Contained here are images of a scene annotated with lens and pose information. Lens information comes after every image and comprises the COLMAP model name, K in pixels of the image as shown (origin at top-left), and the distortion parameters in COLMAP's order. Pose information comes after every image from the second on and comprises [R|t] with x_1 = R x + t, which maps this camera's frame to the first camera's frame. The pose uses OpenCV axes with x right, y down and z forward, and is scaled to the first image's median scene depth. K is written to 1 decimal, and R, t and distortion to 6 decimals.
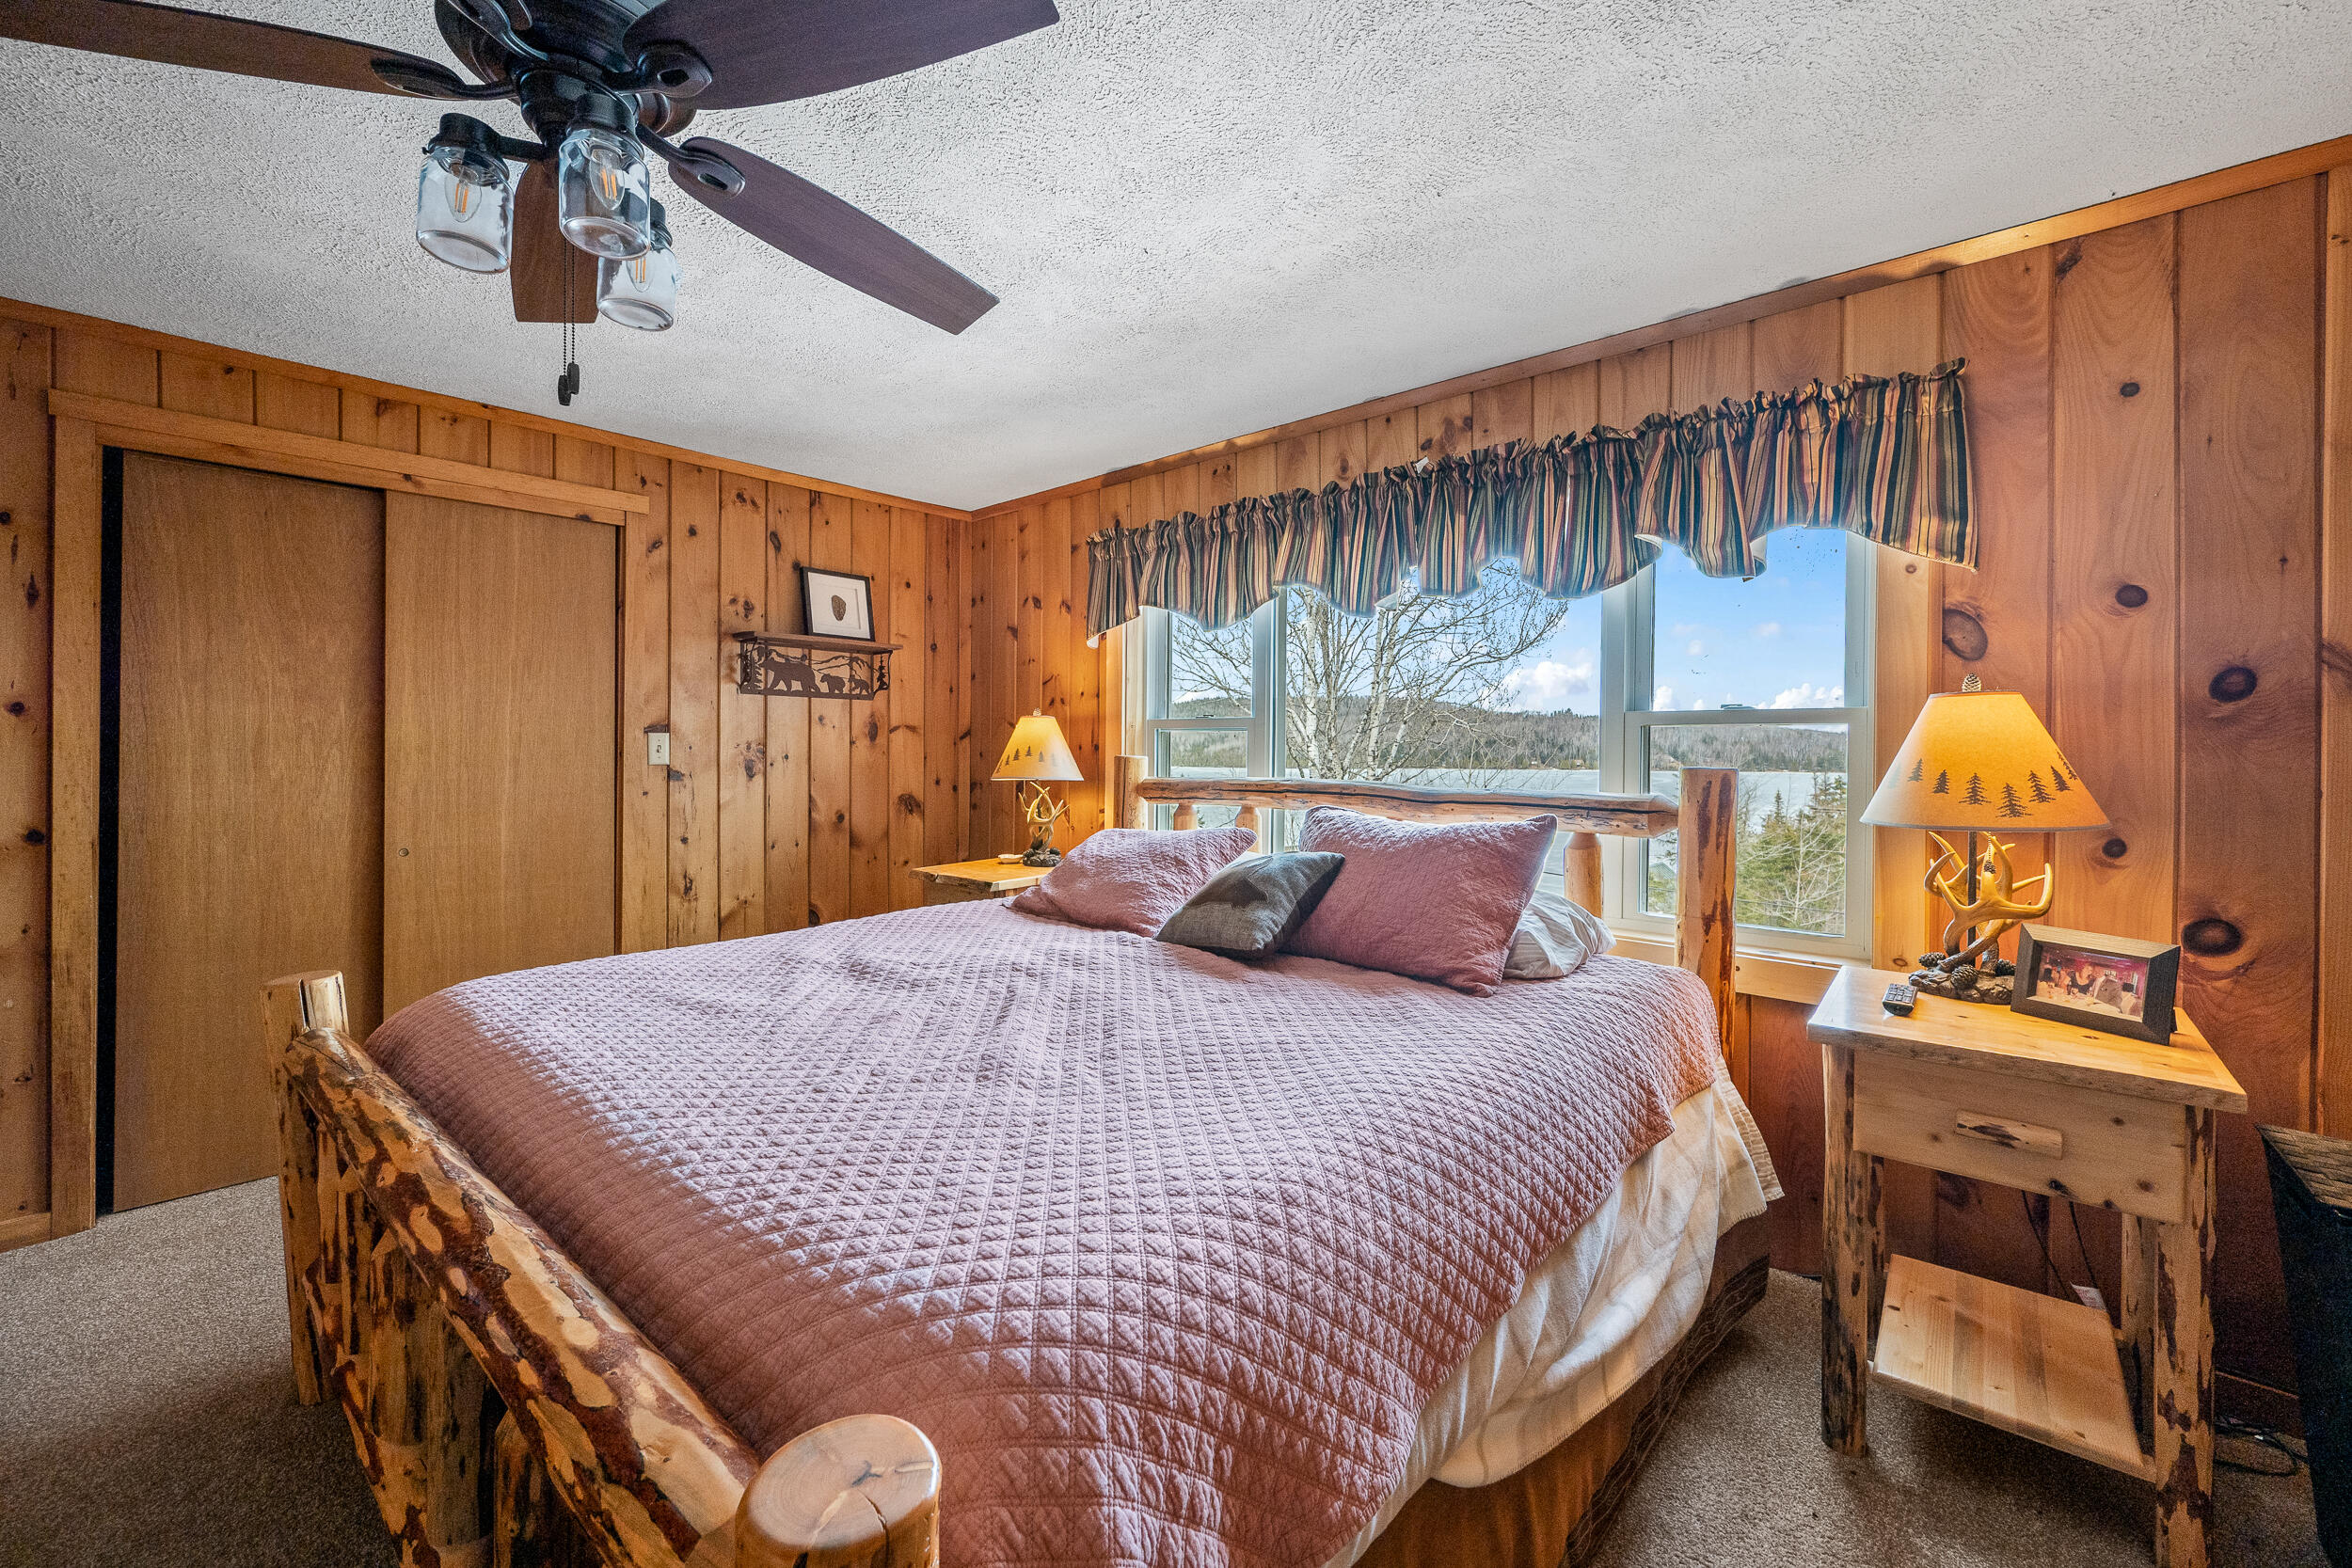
lens RADIAL K [[933.1, 0, 1182.5], [0, 933.1, 755.2], [0, 0, 1]] dist [-0.001845, -0.000283]
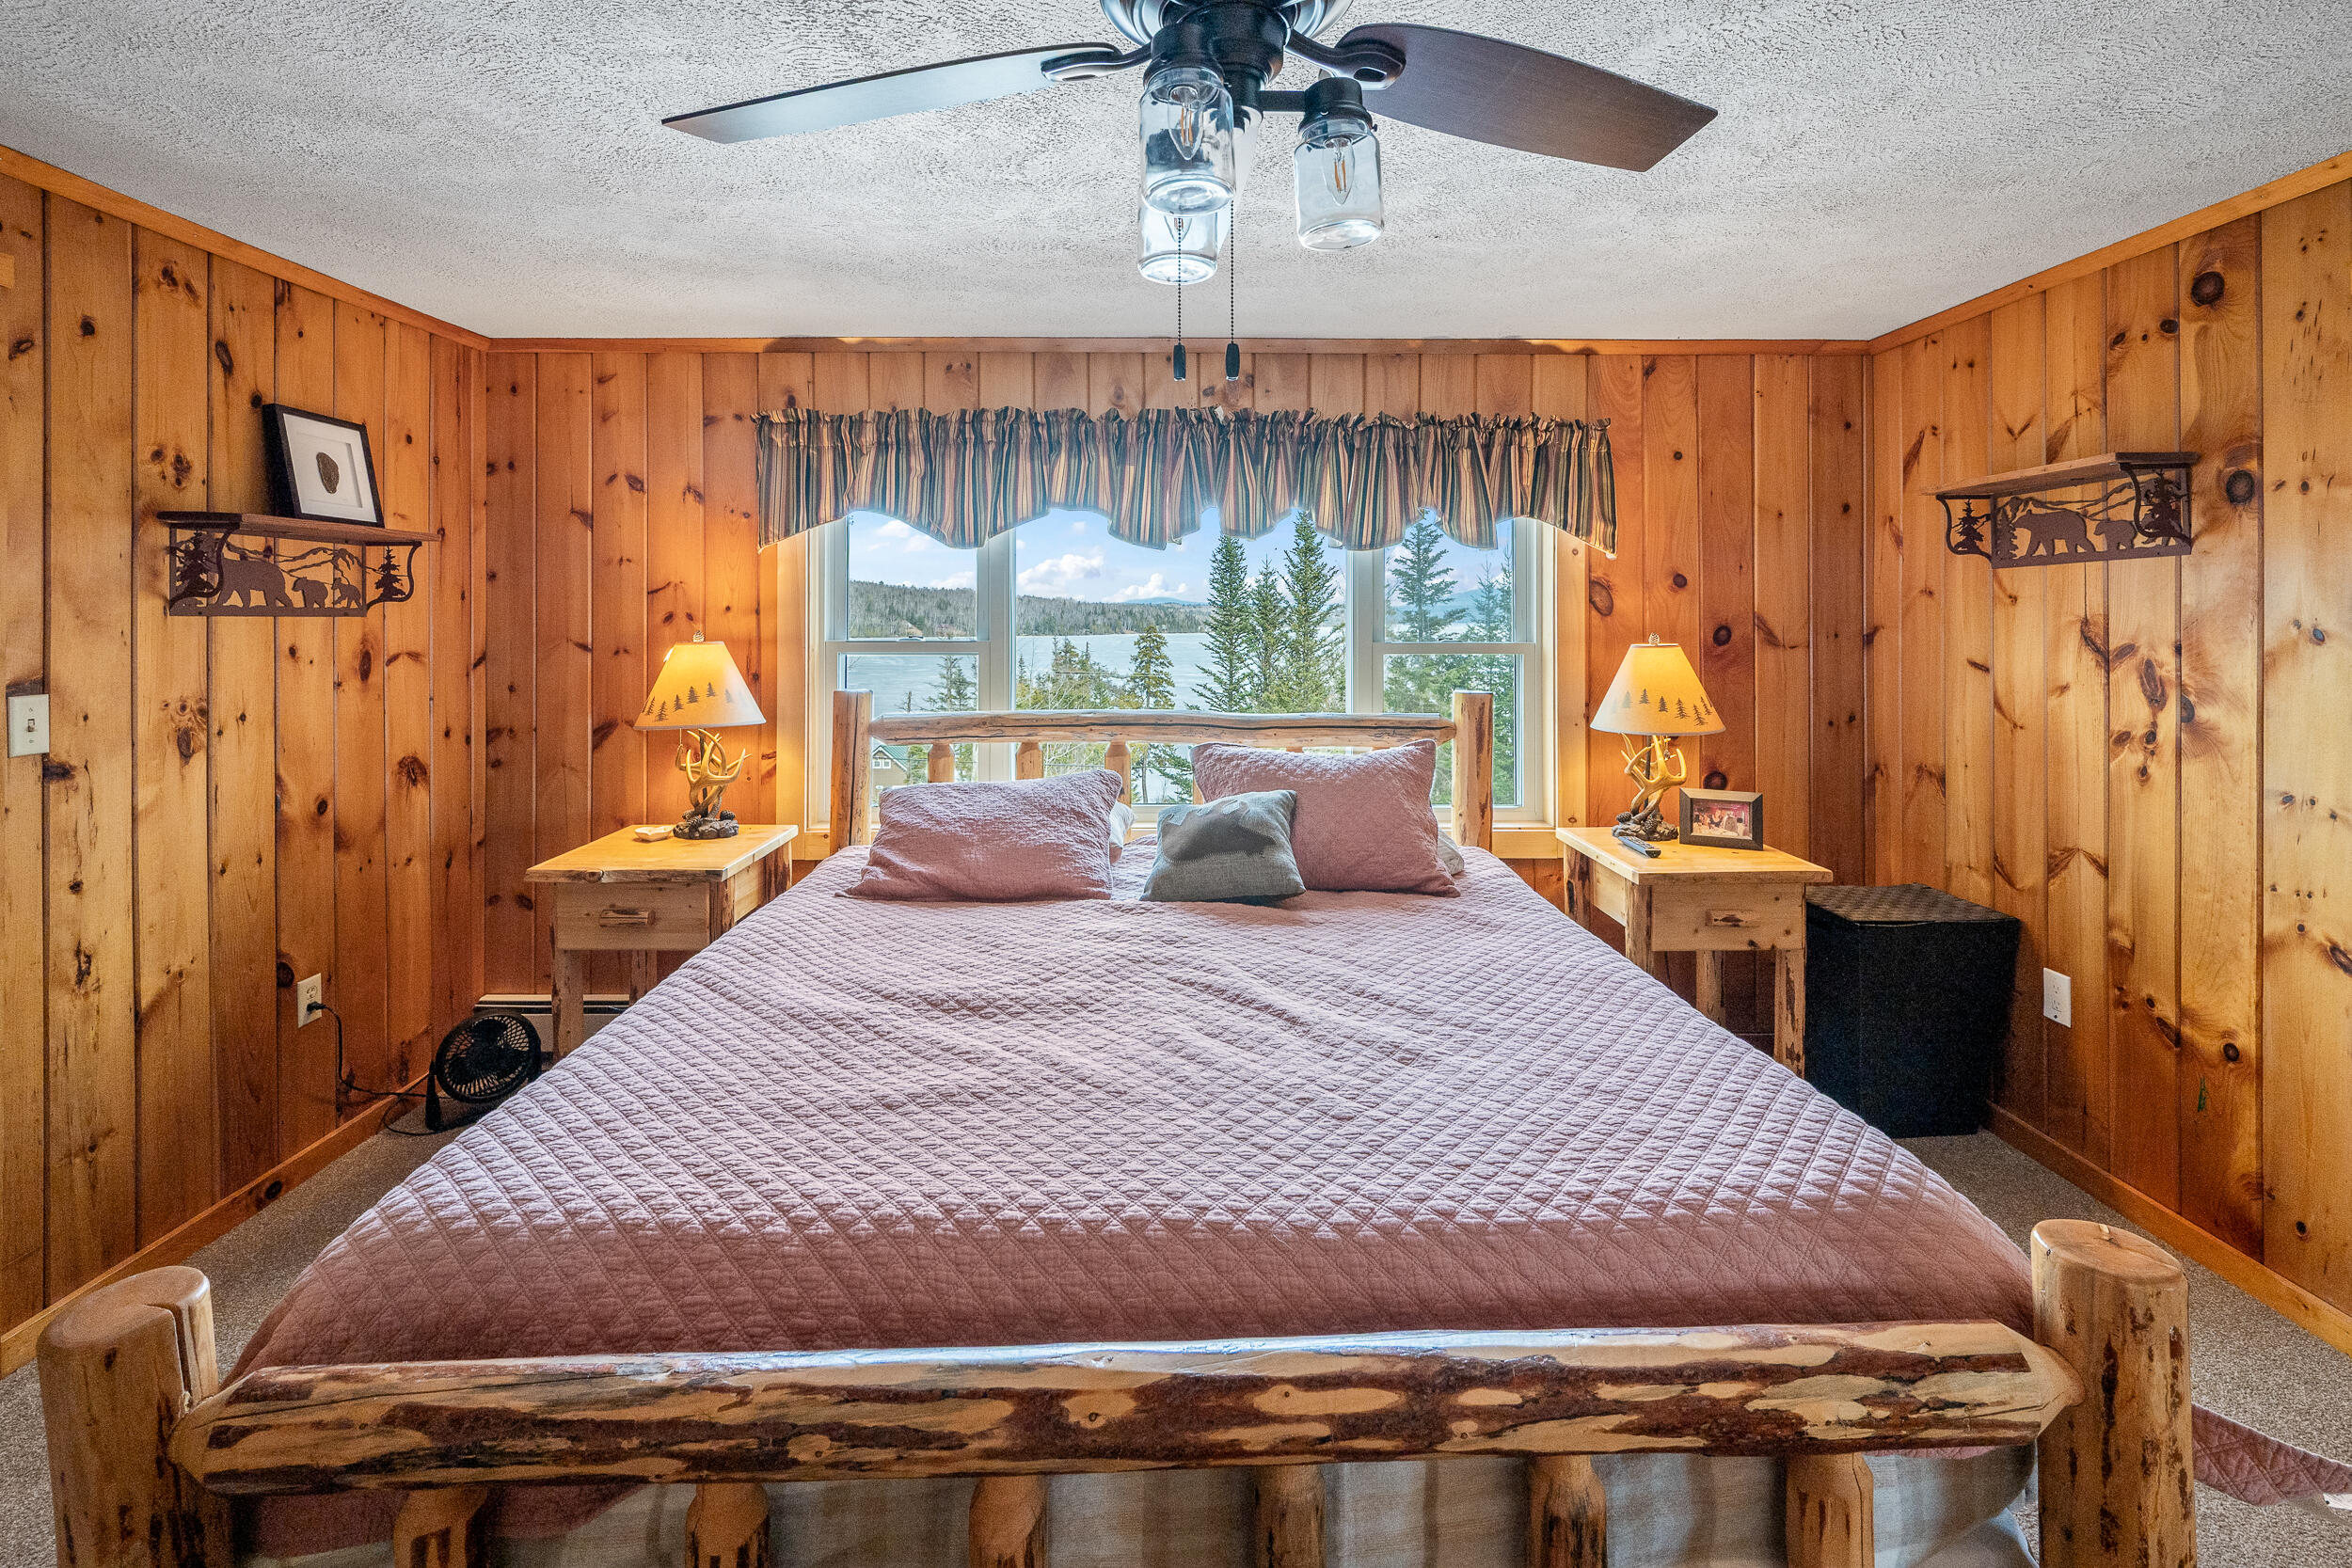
lens RADIAL K [[1038.8, 0, 1166.7], [0, 1038.8, 621.9], [0, 0, 1]] dist [-0.001508, -0.000584]
pose [[0.748174, -0.011510, 0.663402, -0.456093], [0.011870, 0.999922, 0.003962, -0.059798], [-0.663396, 0.004910, 0.748252, 0.116104]]
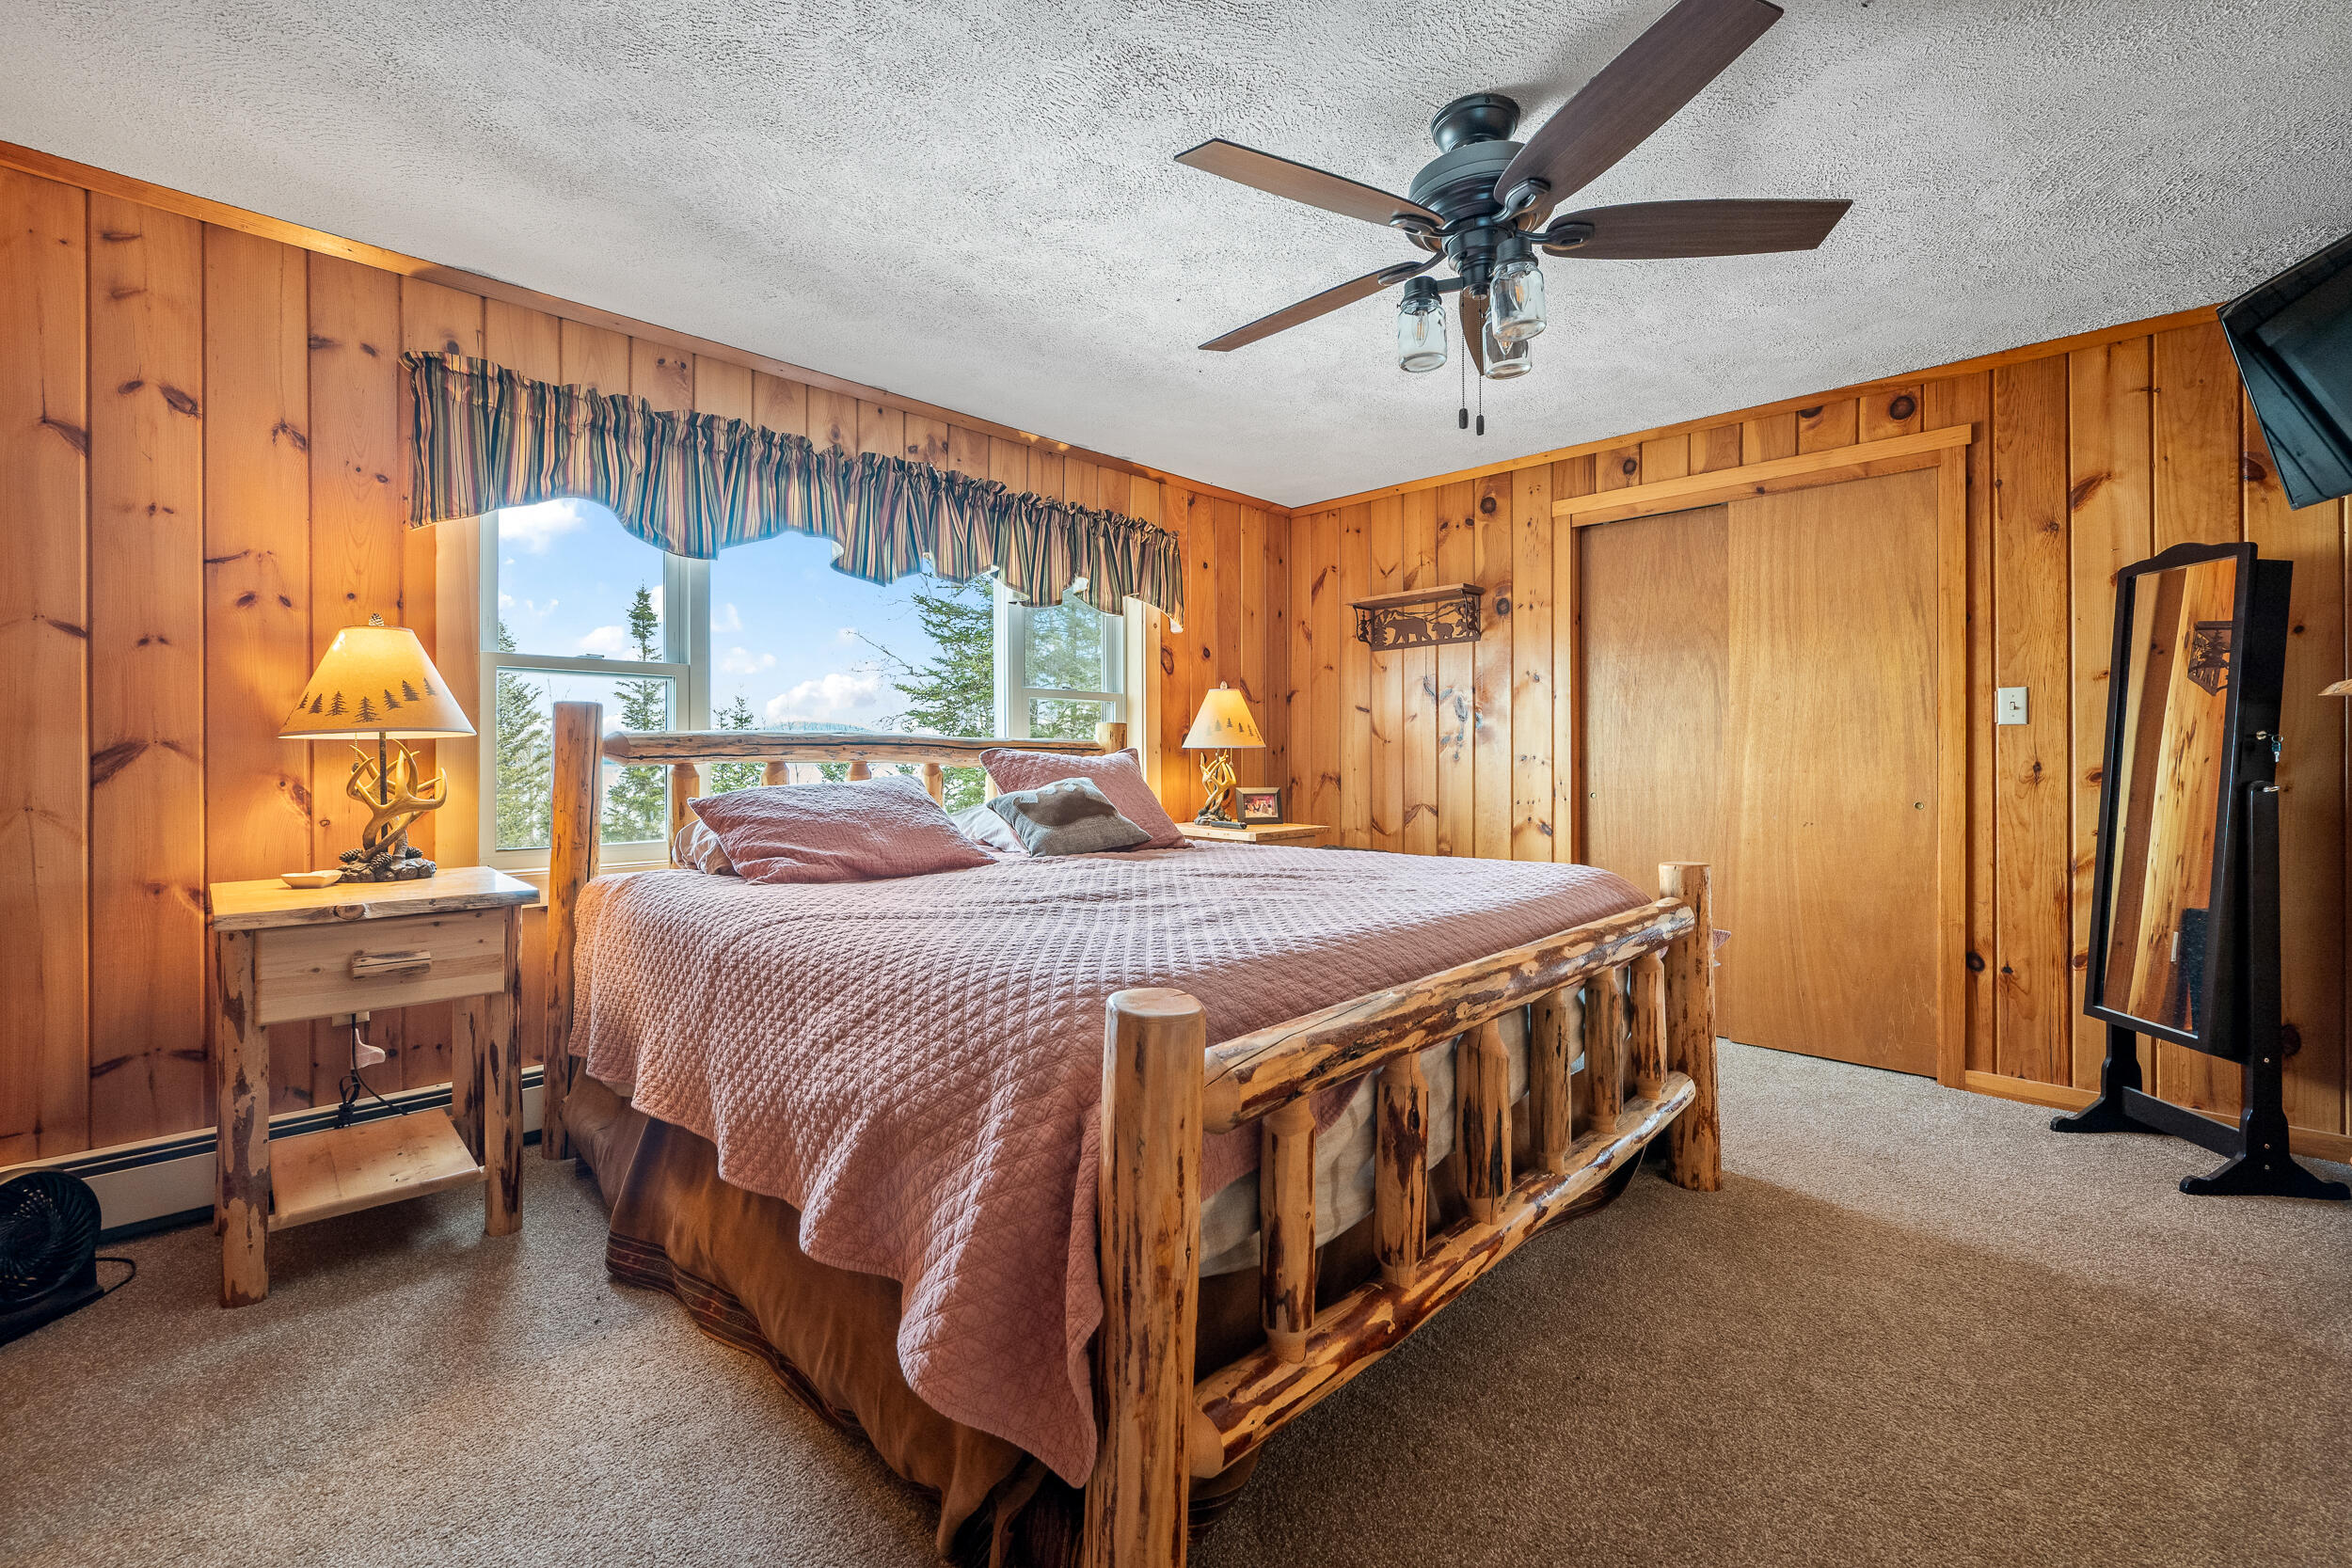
lens RADIAL K [[1008.0, 0, 1165.2], [0, 1008.0, 769.9], [0, 0, 1]] dist [-0.004393, -0.000451]
pose [[0.059842, -0.016226, 0.998076, -0.801651], [0.008753, 0.999838, 0.015729, 0.044284], [-0.998169, 0.007794, 0.059975, 0.490899]]
